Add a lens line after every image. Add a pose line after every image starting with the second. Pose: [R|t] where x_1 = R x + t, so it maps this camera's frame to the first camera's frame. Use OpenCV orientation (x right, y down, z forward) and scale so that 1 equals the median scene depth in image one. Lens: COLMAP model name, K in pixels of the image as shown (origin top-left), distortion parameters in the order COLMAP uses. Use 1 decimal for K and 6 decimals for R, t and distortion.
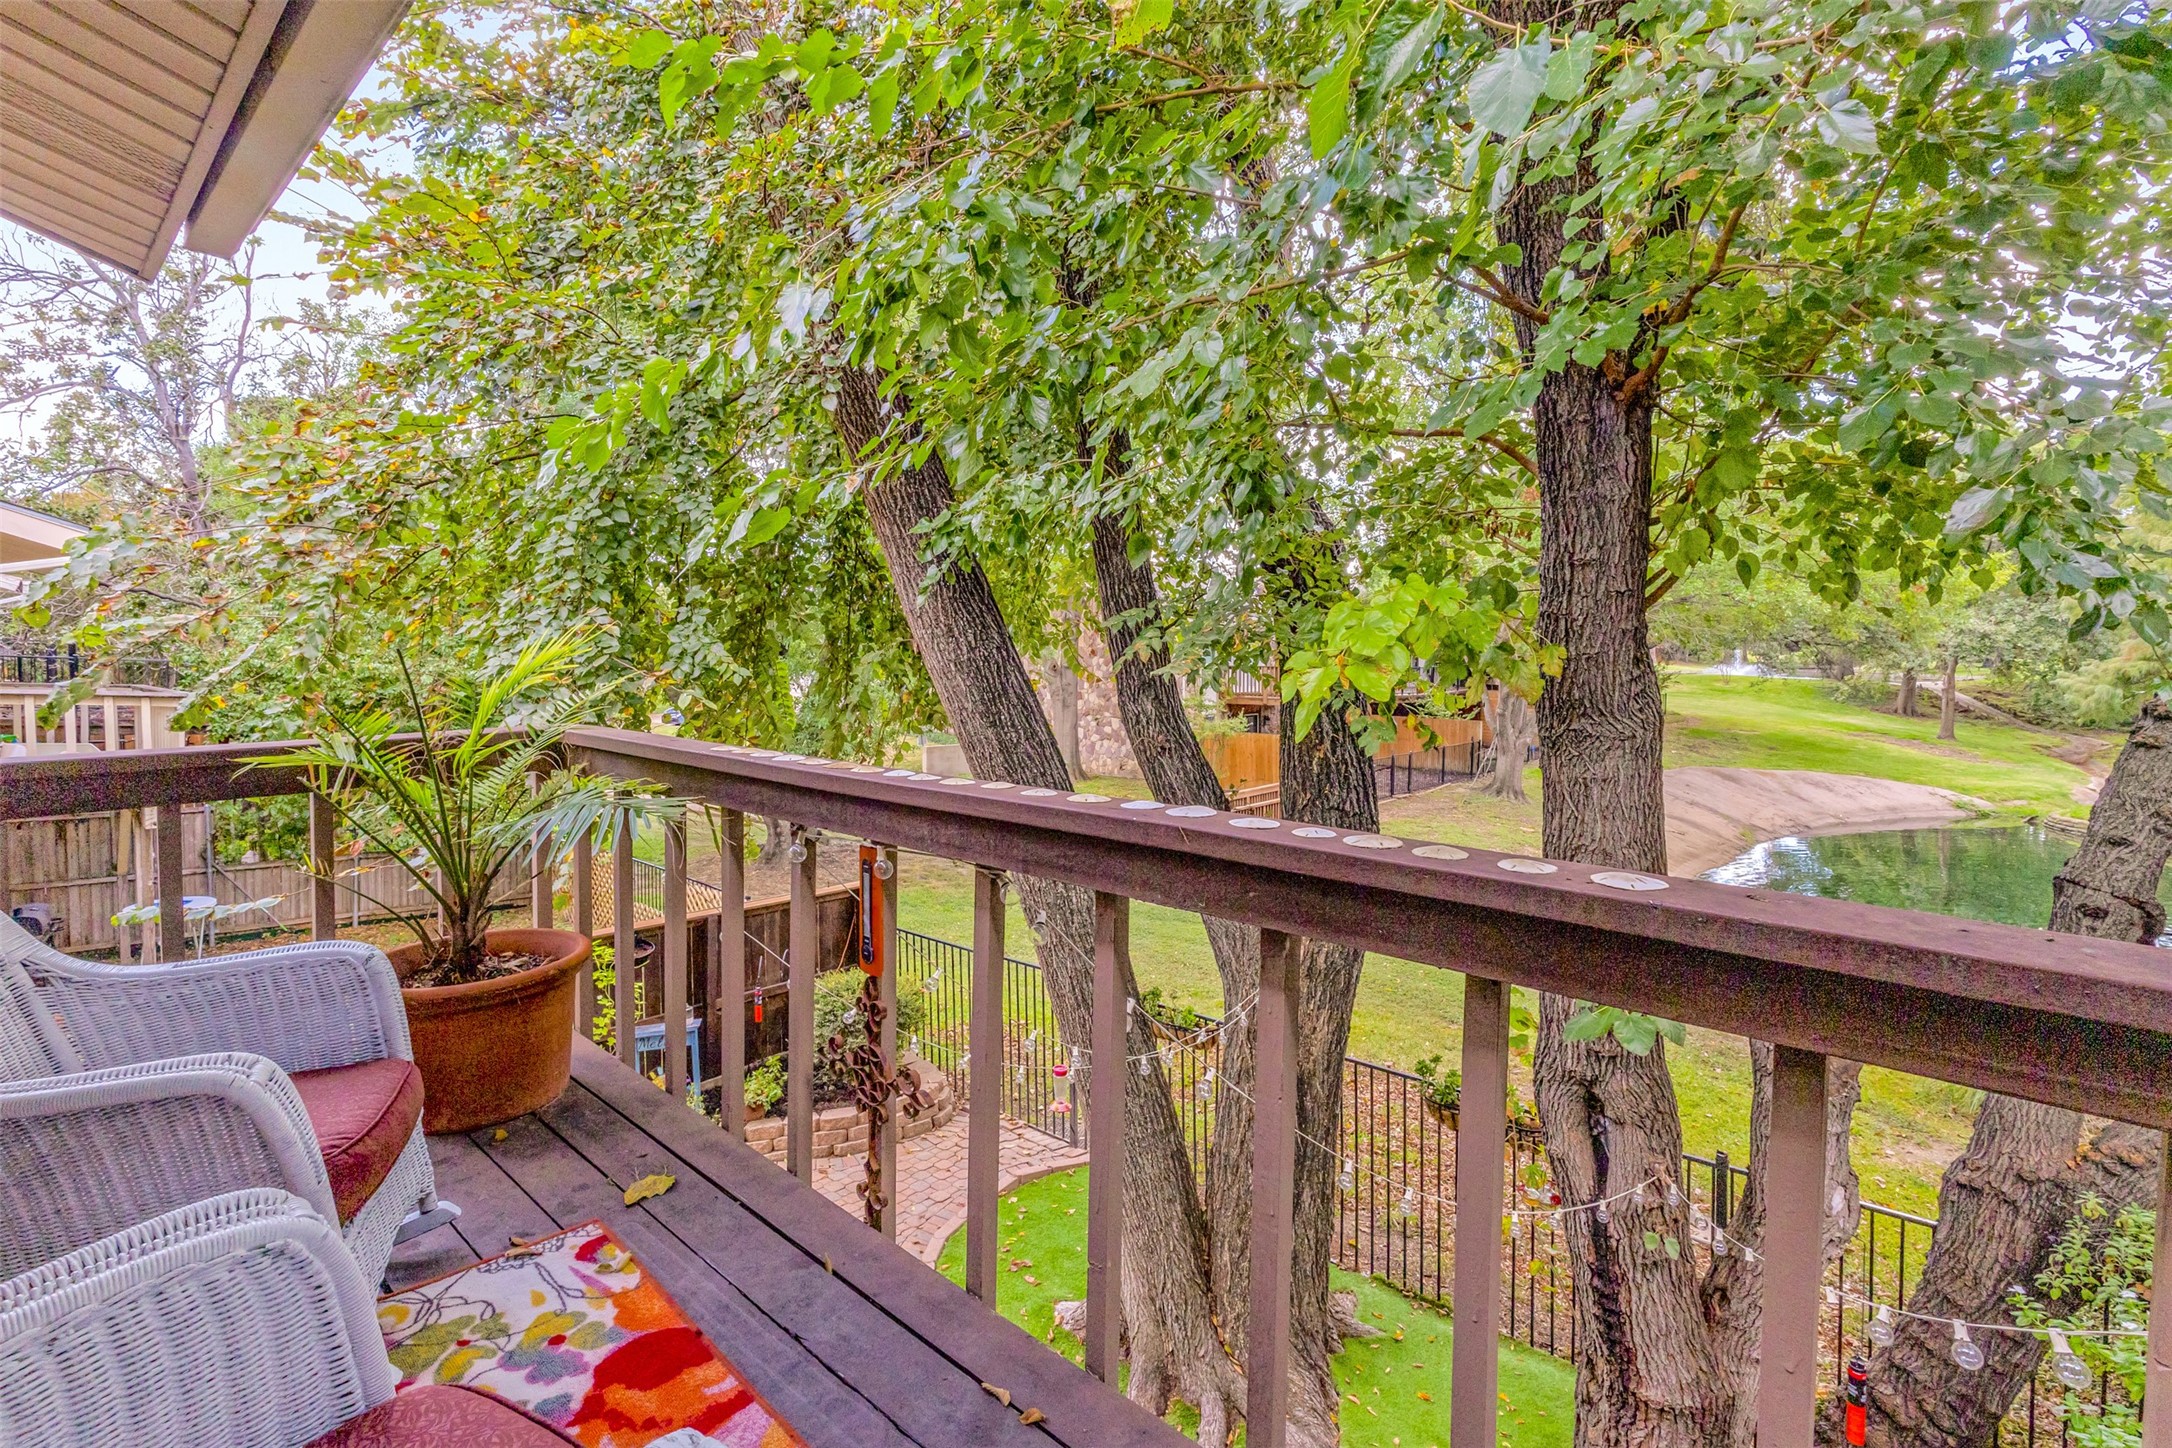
lens RADIAL K [[1008.7, 0, 1068.6], [0, 1008.7, 718.8], [0, 0, 1]] dist [0.000421, -0.001490]
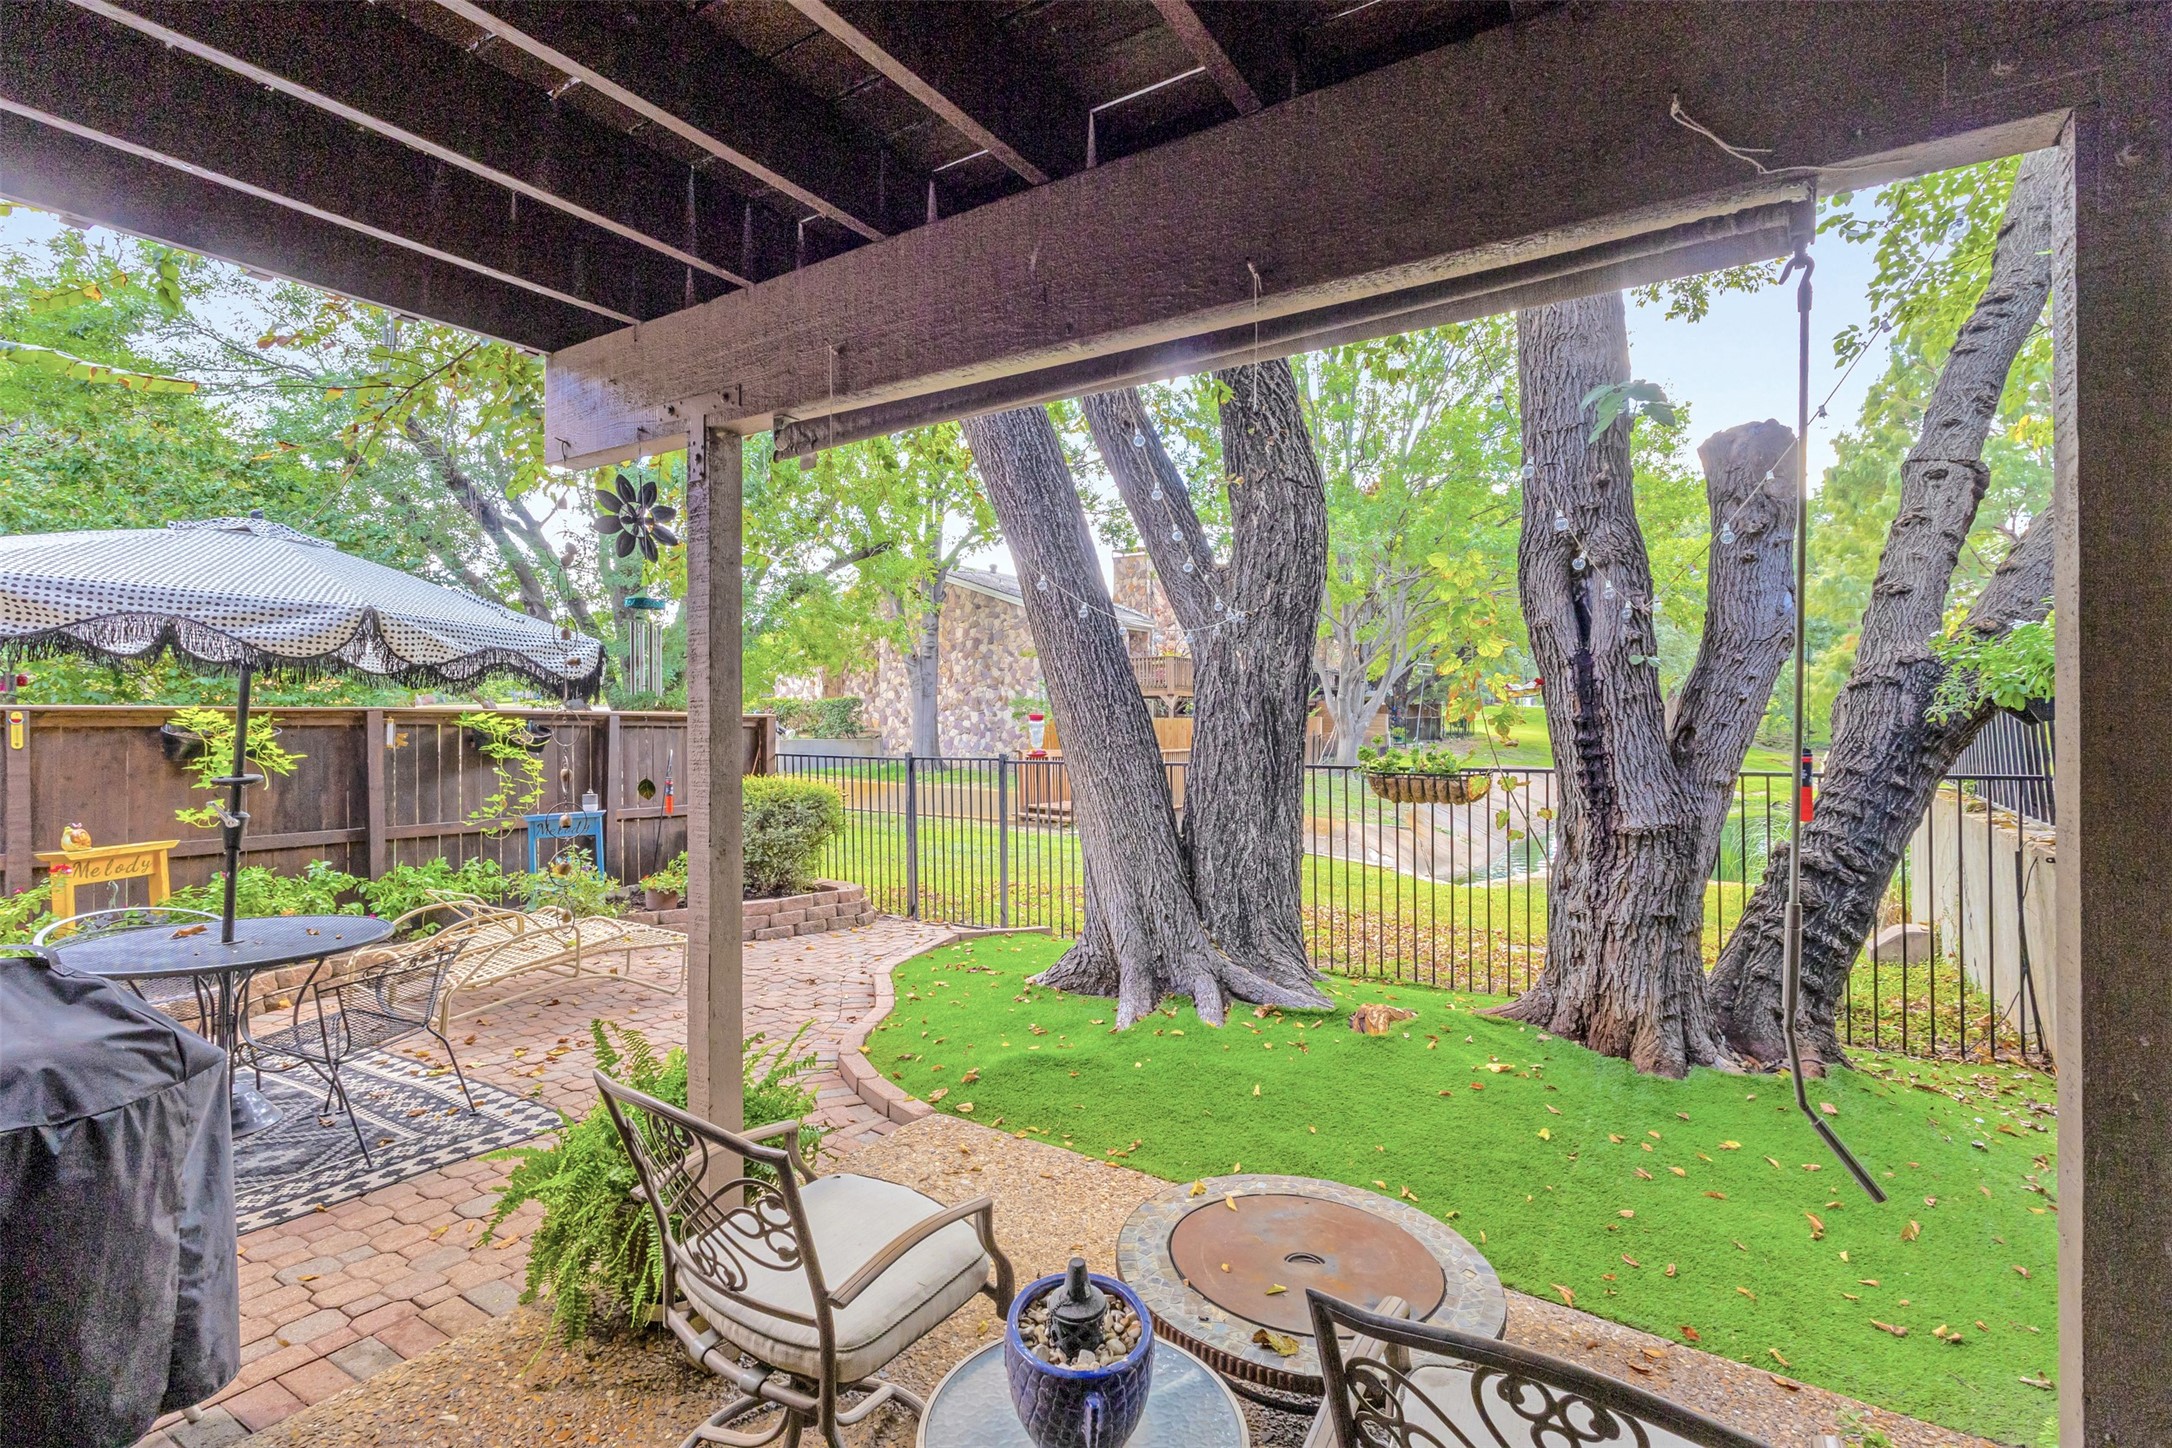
lens RADIAL K [[1008.7, 0, 1078.7], [0, 1008.7, 733.8], [0, 0, 1]] dist [0.000421, -0.001490]
pose [[0.985989, -0.002663, 0.166791, -0.192432], [0.008002, 0.999477, -0.031347, 0.568721], [-0.166620, 0.032242, 0.985494, 0.008594]]
